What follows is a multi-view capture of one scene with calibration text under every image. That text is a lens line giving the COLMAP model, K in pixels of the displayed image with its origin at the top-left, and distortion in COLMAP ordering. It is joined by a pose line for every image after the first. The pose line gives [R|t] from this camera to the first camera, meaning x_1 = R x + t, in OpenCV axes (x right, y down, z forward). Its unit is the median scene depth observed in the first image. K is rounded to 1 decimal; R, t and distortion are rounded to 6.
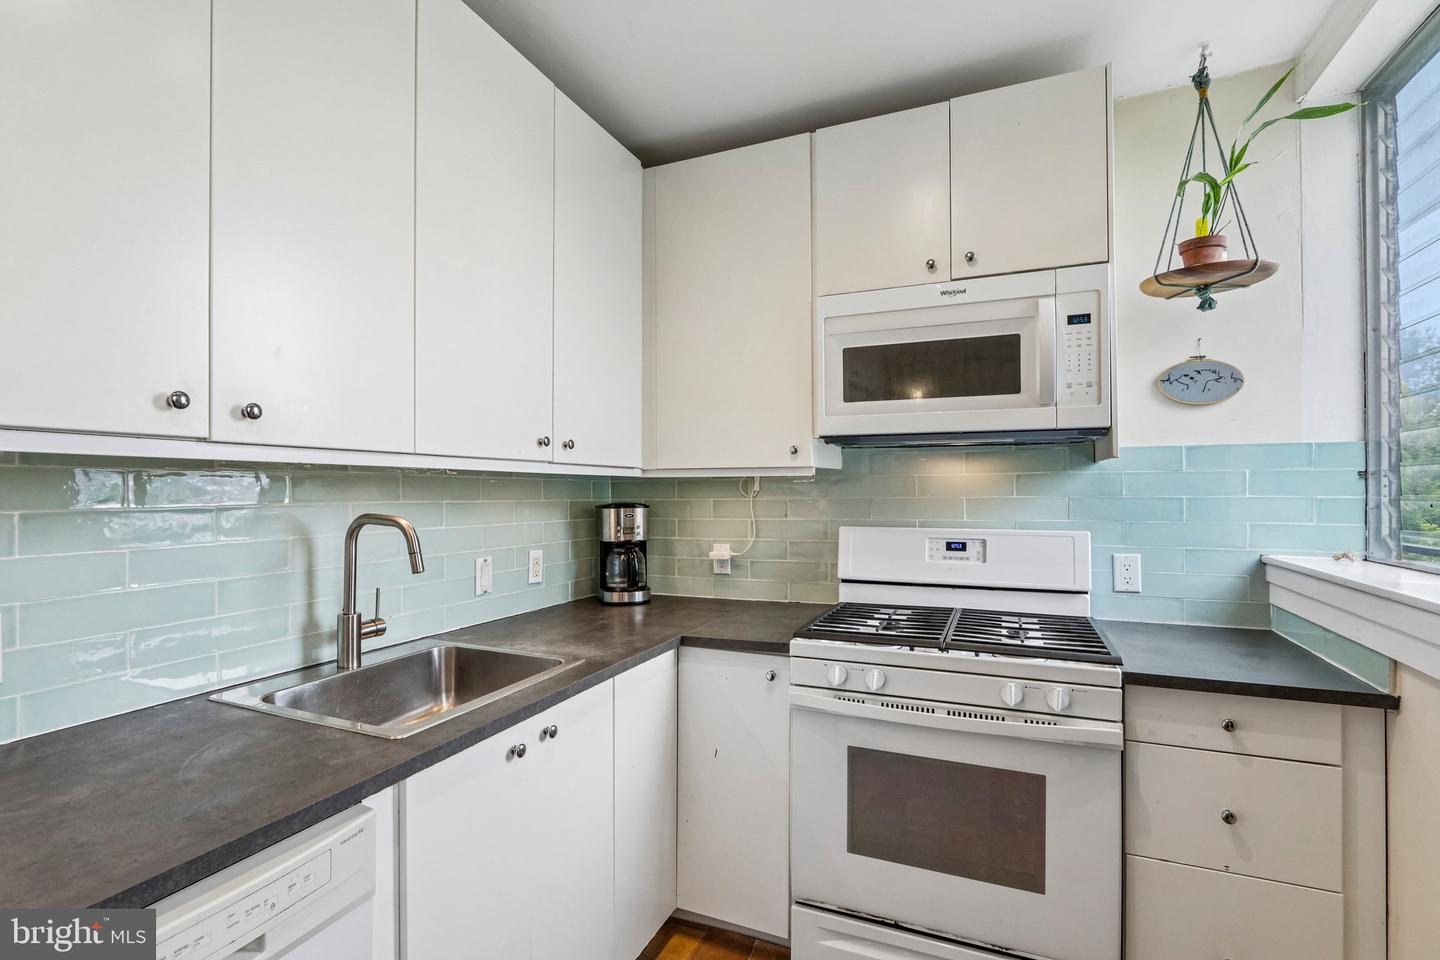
lens RADIAL K [[668.5, 0, 742.7], [0, 668.5, 477.4], [0, 0, 1]] dist [-0.015498, 0.001207]
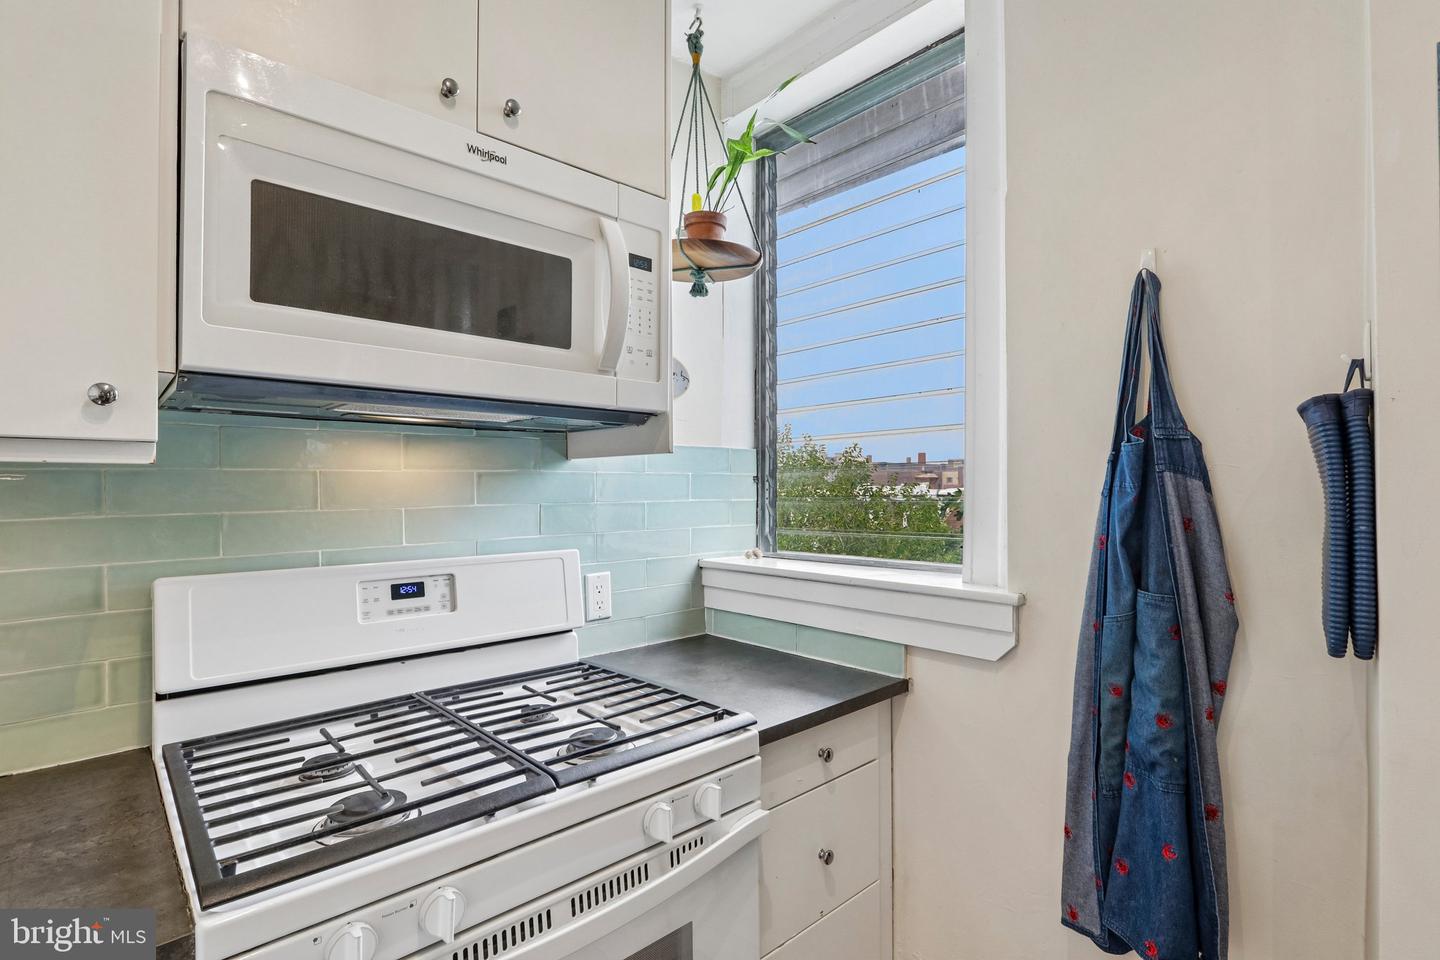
lens RADIAL K [[668.5, 0, 686.2], [0, 668.5, 484.5], [0, 0, 1]] dist [-0.015498, 0.001207]
pose [[0.436956, 0.007785, 0.899449, -0.120659], [-0.007676, 0.999958, -0.004925, 0.010114], [-0.899450, -0.004752, 0.436998, 0.563351]]
